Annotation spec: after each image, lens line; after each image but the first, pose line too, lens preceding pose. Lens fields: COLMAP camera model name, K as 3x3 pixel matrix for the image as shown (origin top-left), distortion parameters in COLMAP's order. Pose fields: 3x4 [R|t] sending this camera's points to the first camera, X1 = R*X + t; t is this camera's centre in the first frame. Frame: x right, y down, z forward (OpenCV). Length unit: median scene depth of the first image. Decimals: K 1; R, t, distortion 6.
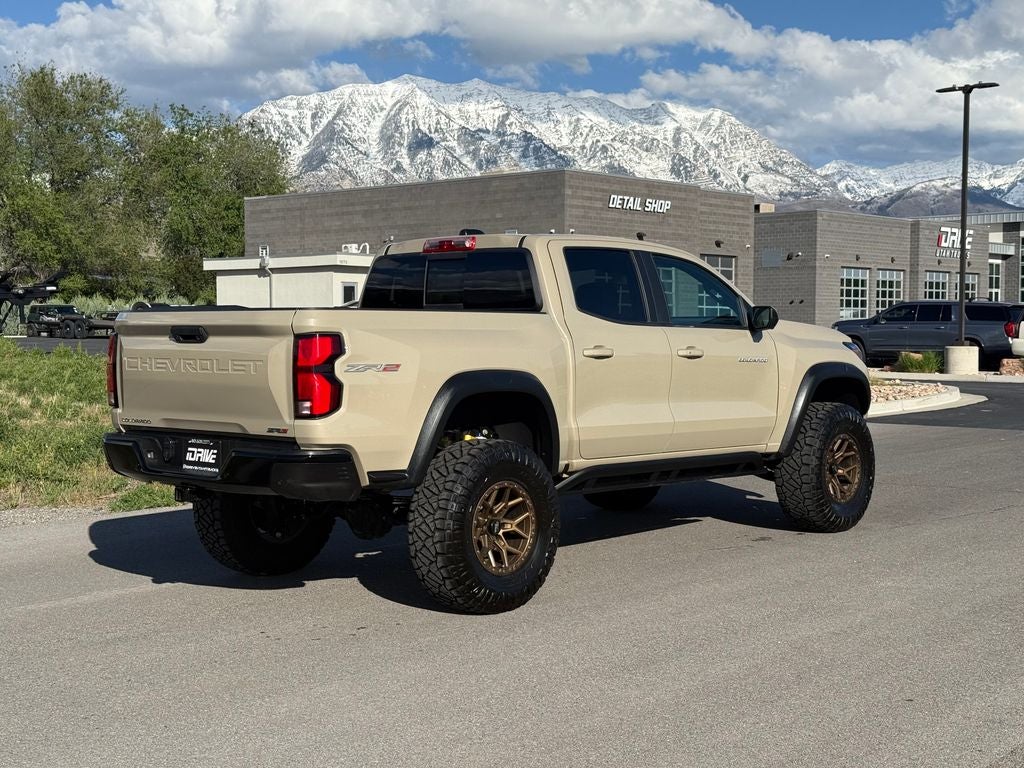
lens RADIAL K [[1422.5, 0, 512.0], [0, 1422.5, 384.0], [0, 0, 1]] dist [0.161007, -0.093479]
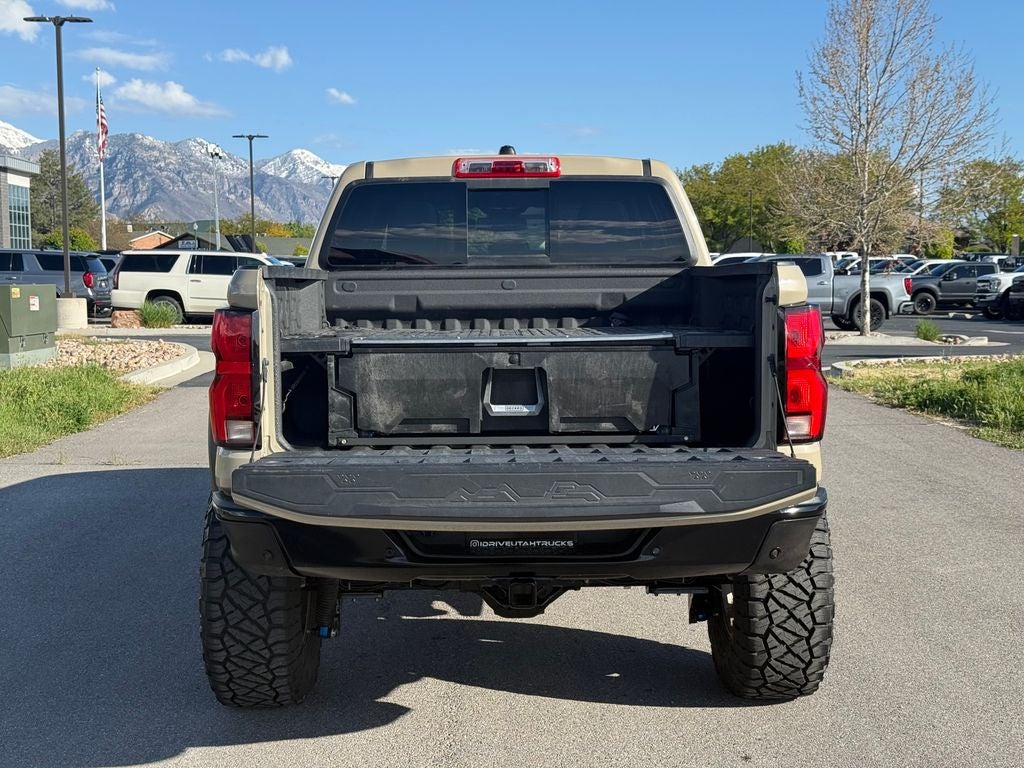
lens RADIAL K [[1420.2, 0, 499.4], [0, 1420.2, 387.1], [0, 0, 1]] dist [0.204282, -0.427591]
pose [[0.726441, -0.058657, 0.684721, -0.129934], [0.032811, 0.998175, 0.050699, -0.006952], [-0.686445, -0.014363, 0.727039, 0.126680]]
